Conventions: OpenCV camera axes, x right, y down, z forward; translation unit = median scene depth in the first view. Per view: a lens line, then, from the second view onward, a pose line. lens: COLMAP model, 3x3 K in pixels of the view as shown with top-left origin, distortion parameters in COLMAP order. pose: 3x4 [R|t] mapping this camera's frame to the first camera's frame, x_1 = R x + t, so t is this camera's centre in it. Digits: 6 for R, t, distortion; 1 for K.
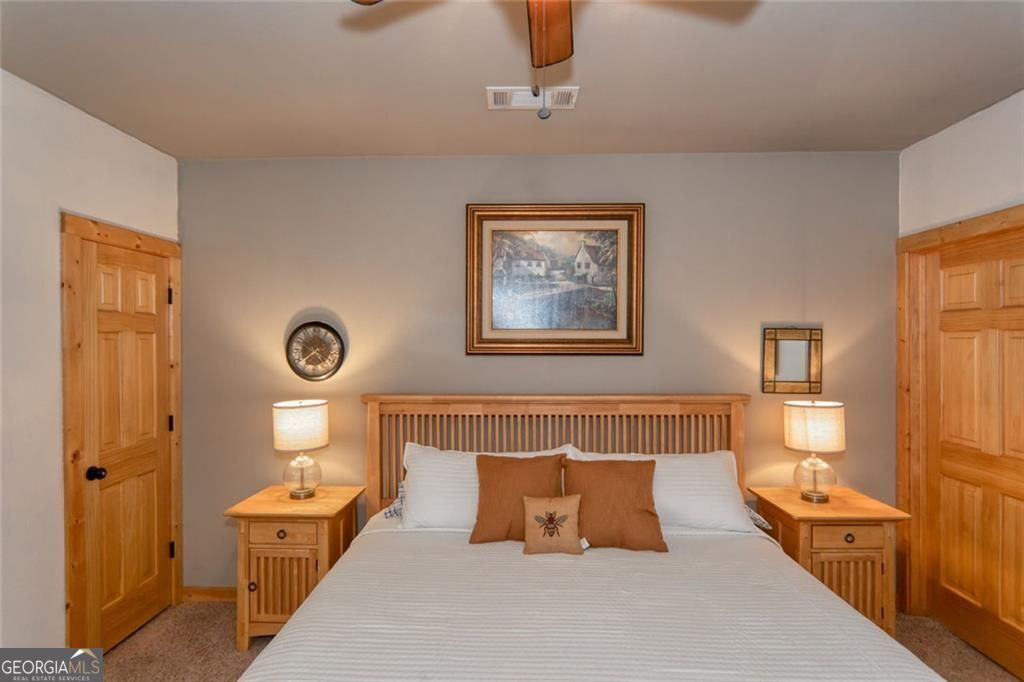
lens RADIAL K [[553.5, 0, 491.1], [0, 553.5, 343.0], [0, 0, 1]] dist [-0.002115, 0.000145]
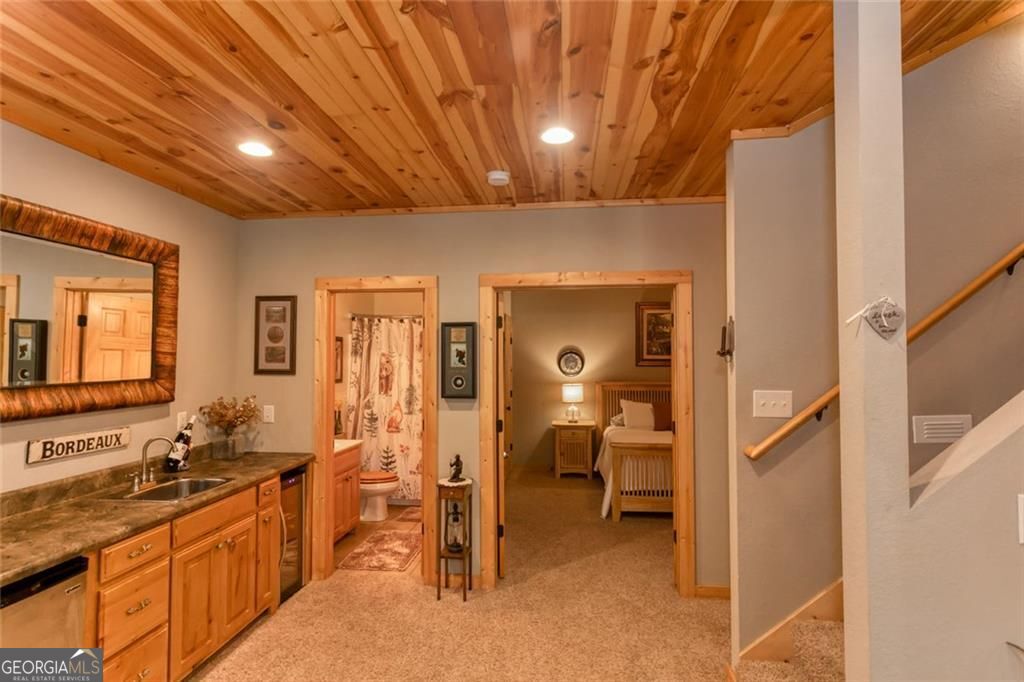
lens RADIAL K [[553.5, 0, 508.7], [0, 553.5, 337.7], [0, 0, 1]] dist [-0.002115, 0.000145]
pose [[0.998620, 0.003800, -0.052378, -0.500341], [-0.005520, 0.999449, -0.032737, -0.018474], [0.052225, 0.032981, 0.998091, -1.497718]]
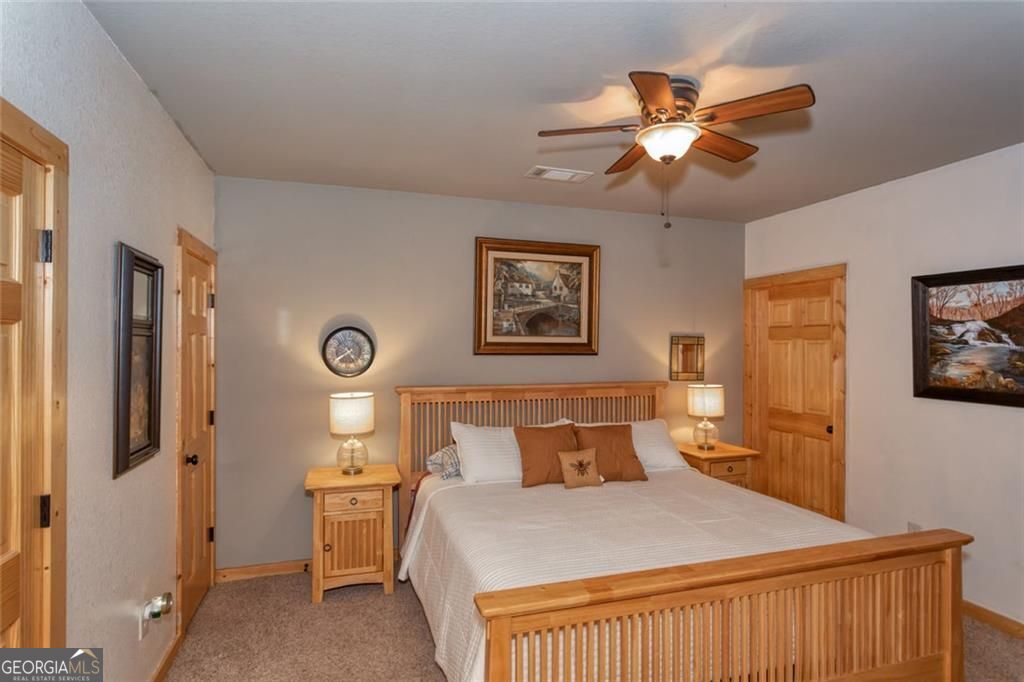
lens RADIAL K [[553.5, 0, 515.7], [0, 553.5, 342.5], [0, 0, 1]] dist [-0.002115, 0.000145]
pose [[0.936901, 0.006912, 0.349525, -0.430335], [-0.004718, 0.999963, -0.007128, 0.002474], [-0.349562, 0.005029, 0.936900, -0.245006]]
